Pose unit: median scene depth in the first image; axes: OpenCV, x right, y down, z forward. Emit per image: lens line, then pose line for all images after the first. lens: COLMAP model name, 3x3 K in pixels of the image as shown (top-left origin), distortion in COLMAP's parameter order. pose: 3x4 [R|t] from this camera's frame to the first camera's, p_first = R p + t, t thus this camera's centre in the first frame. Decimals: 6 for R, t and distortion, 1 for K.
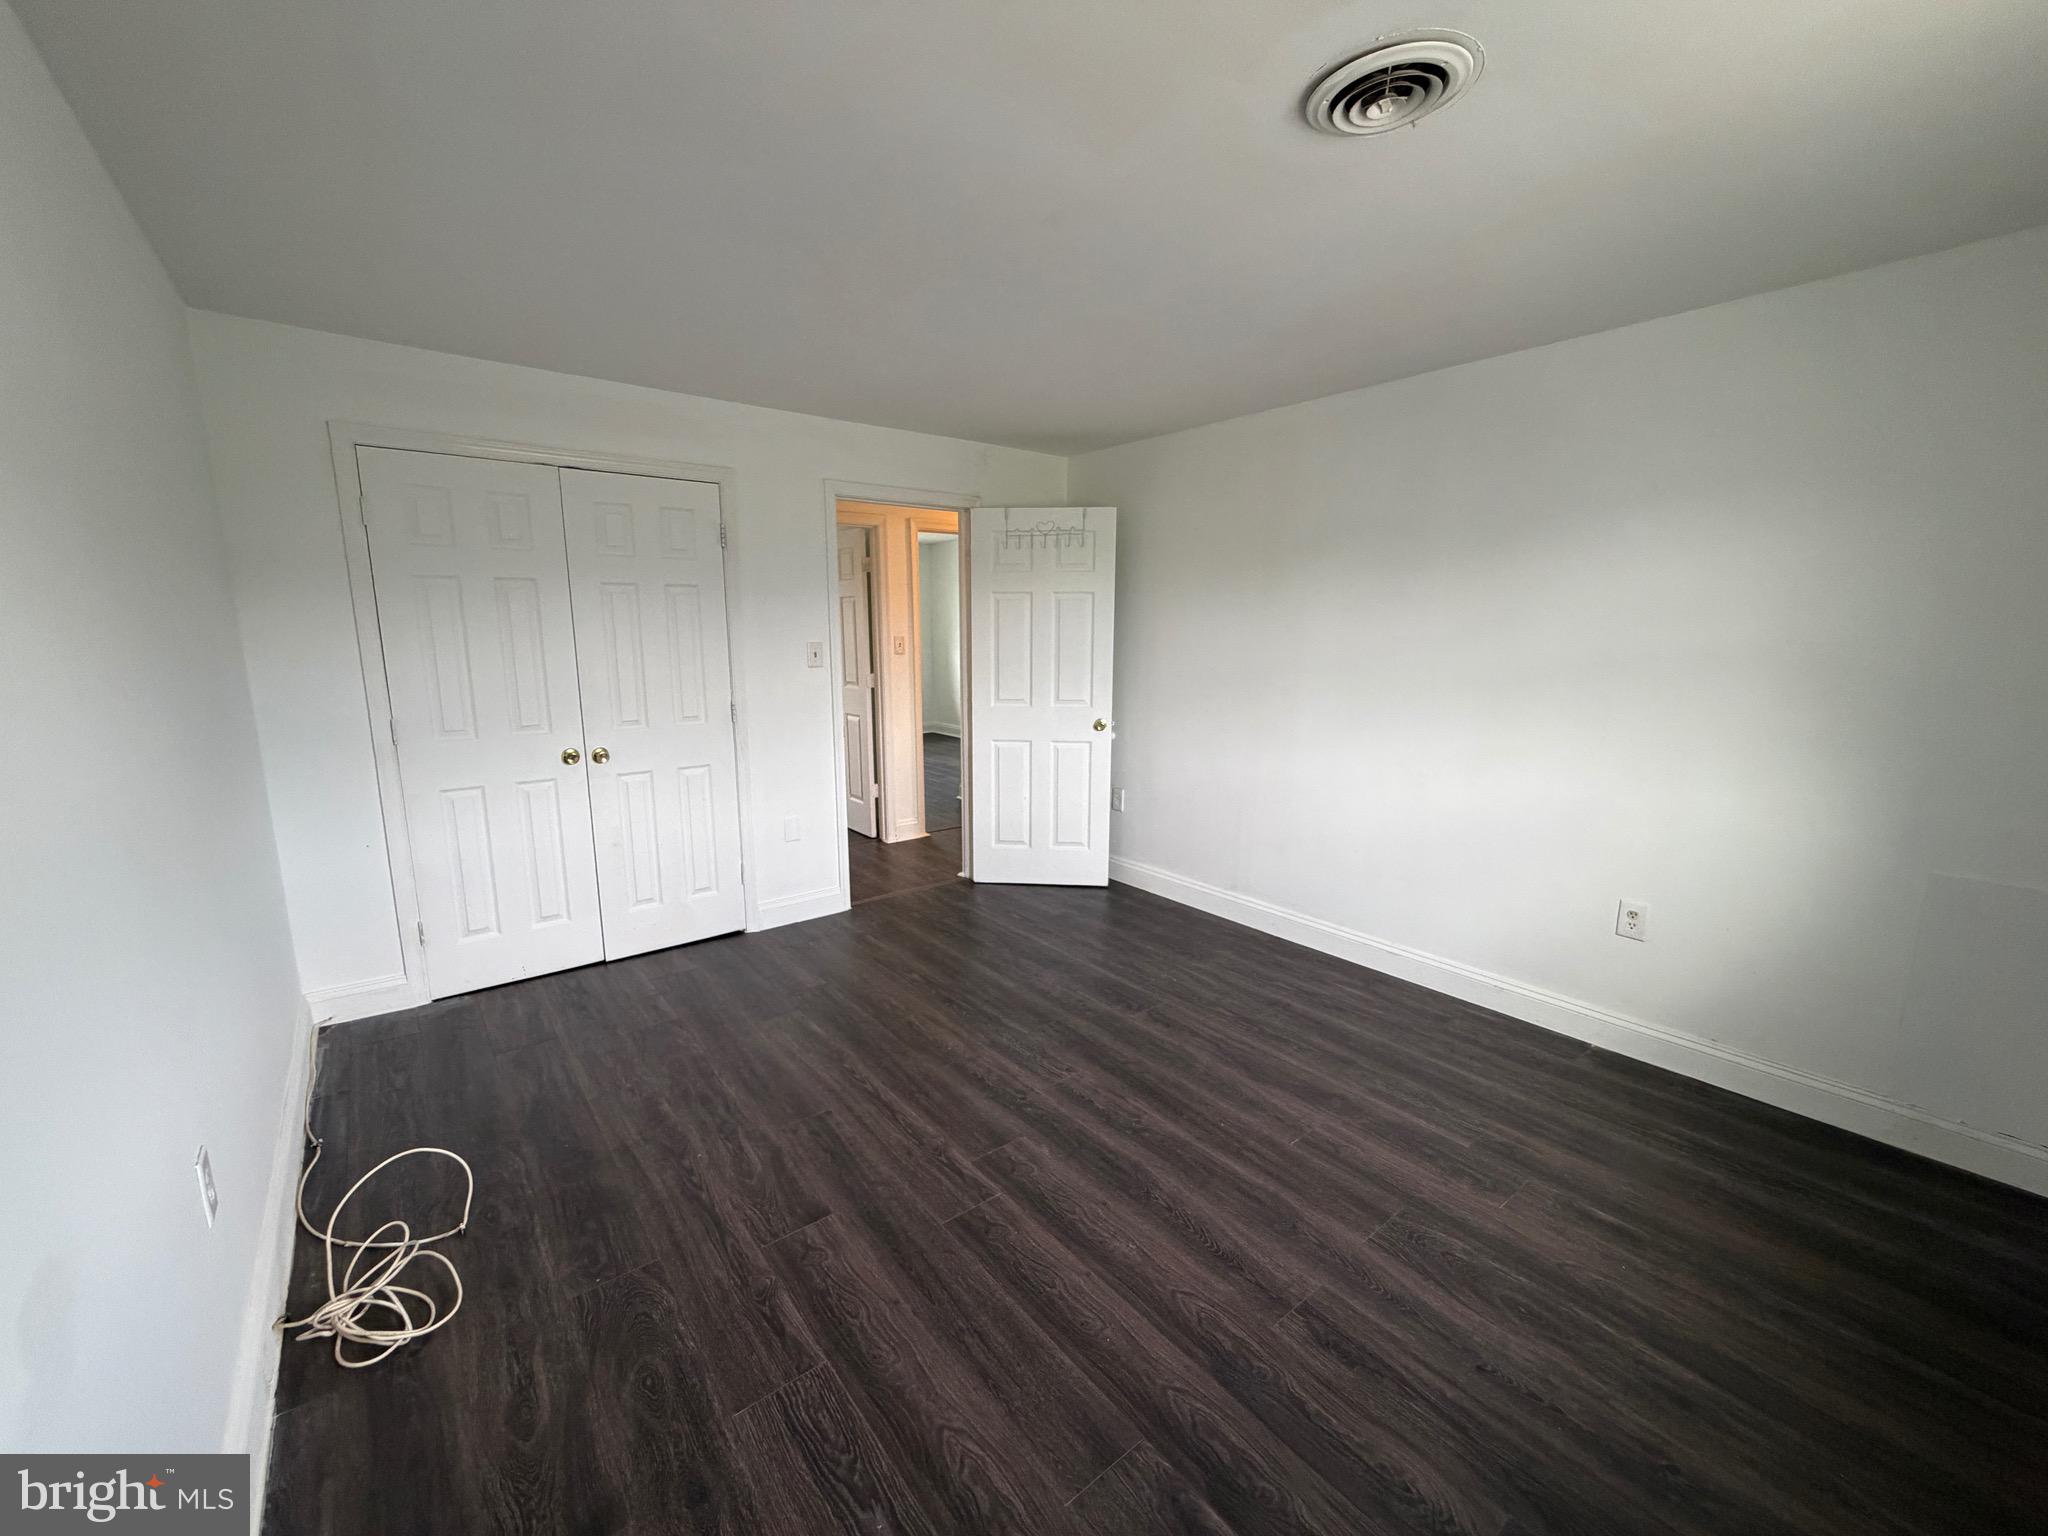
lens RADIAL K [[815.8, 0, 1024.0], [0, 815.8, 768.0], [0, 0, 1]] dist [-0.000375, -0.000028]
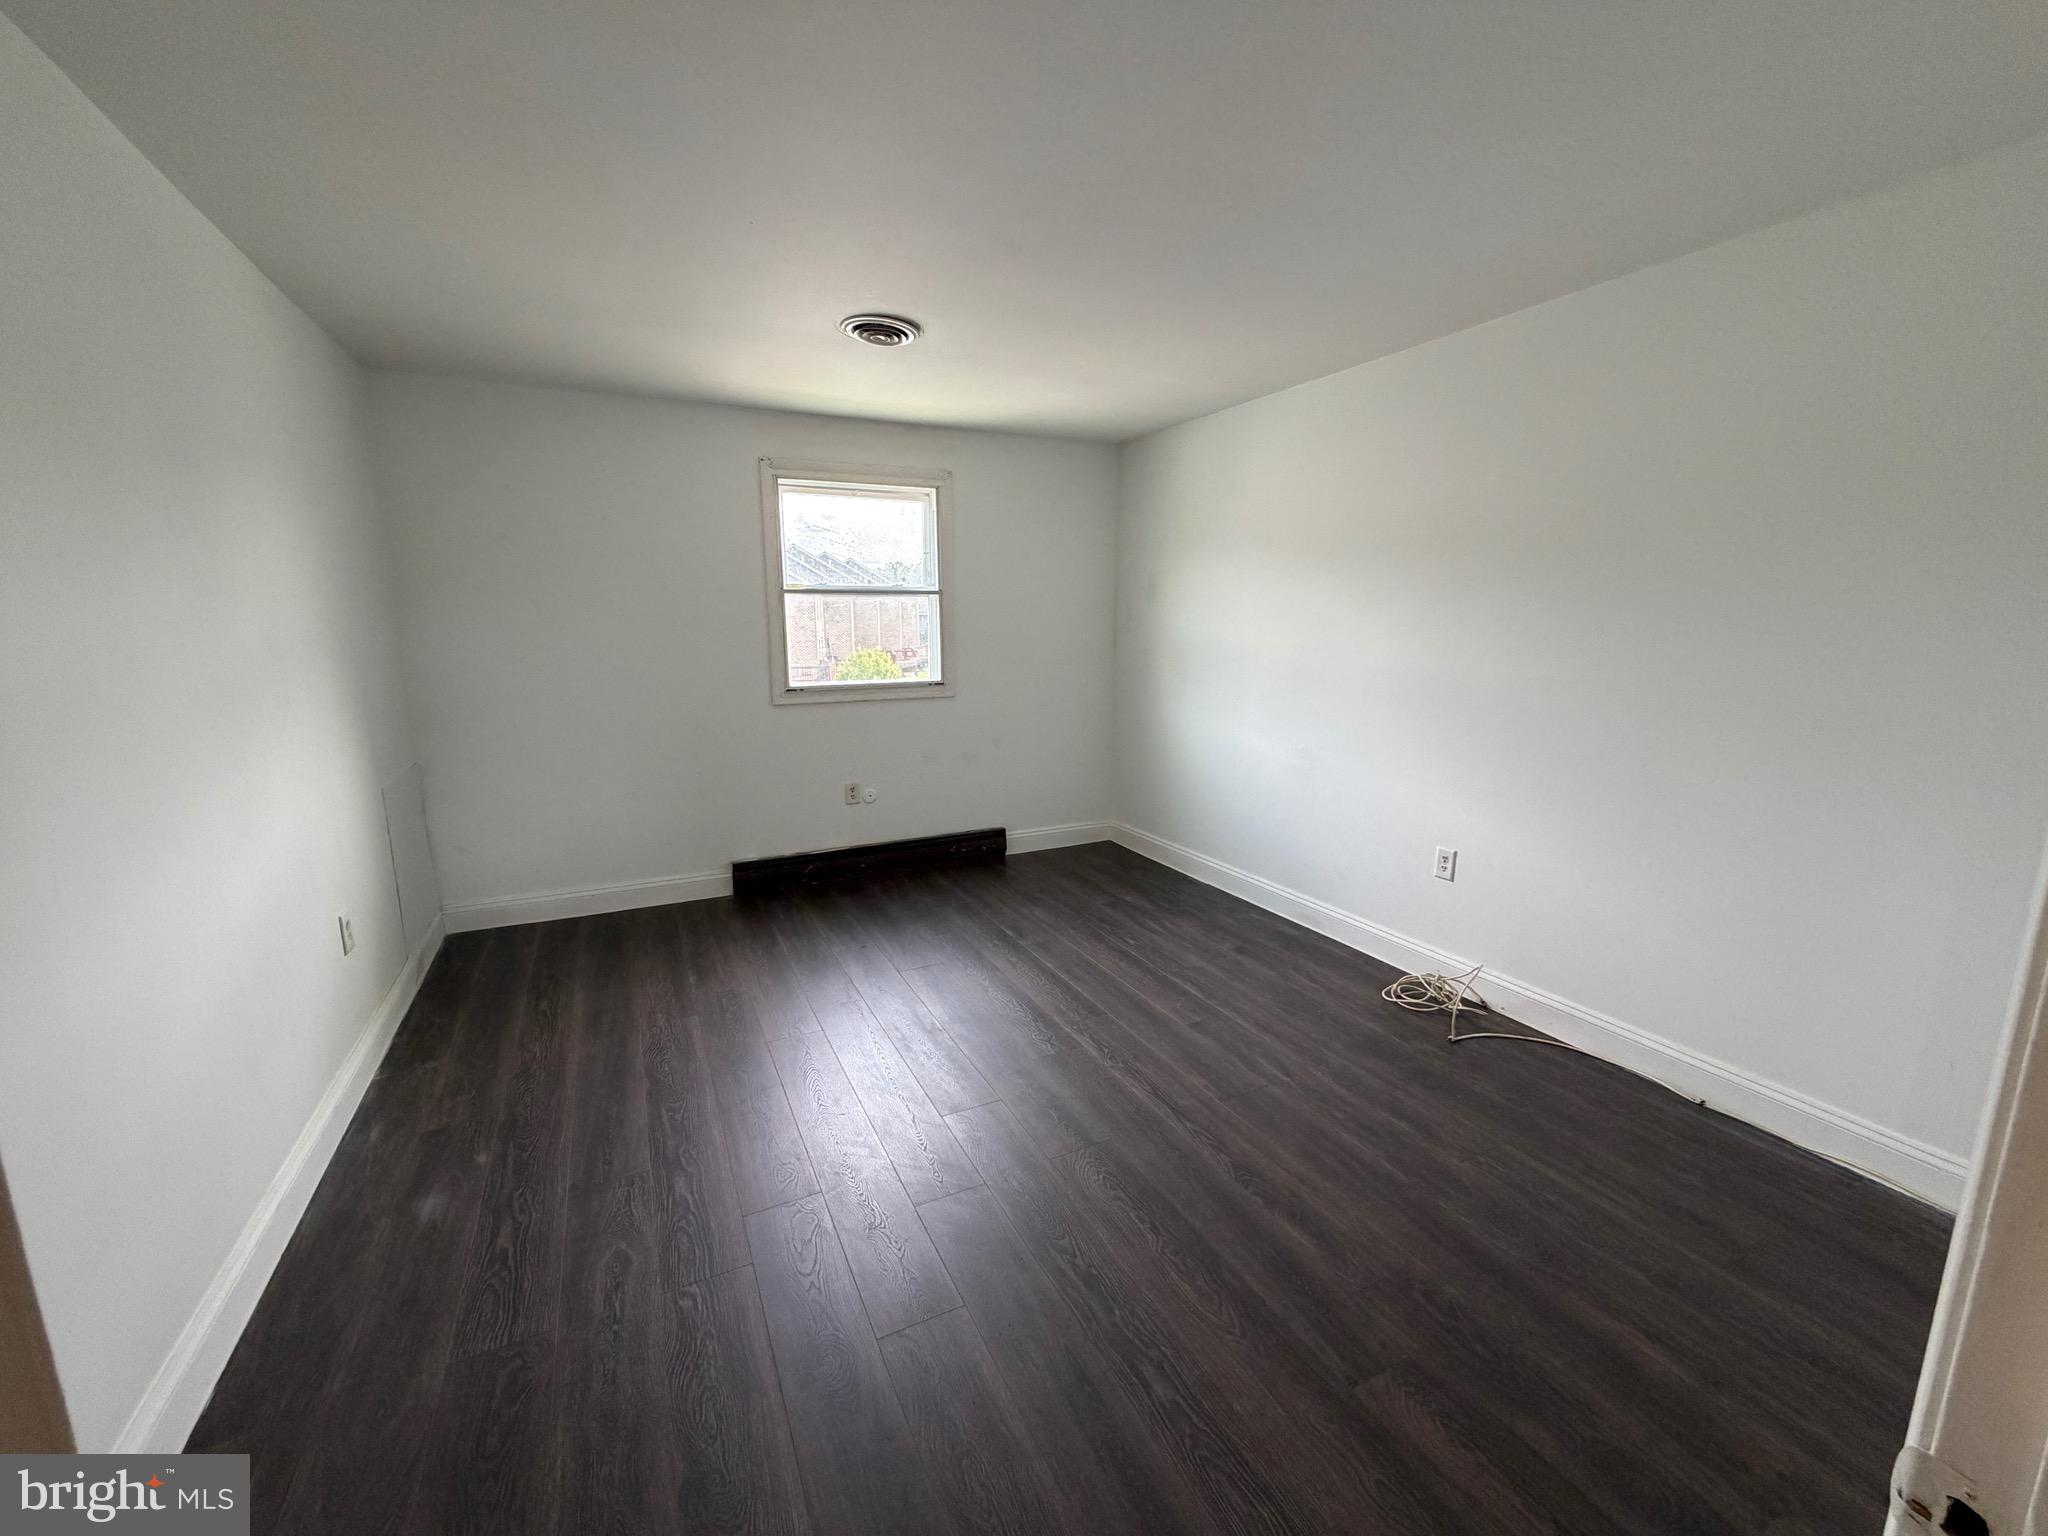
lens RADIAL K [[815.8, 0, 1024.0], [0, 815.8, 768.0], [0, 0, 1]] dist [-0.000375, -0.000028]
pose [[-0.977780, -0.039173, 0.205942, -0.239960], [0.036869, 0.934939, 0.352887, -0.382977], [-0.206367, 0.352639, -0.912720, 2.229435]]
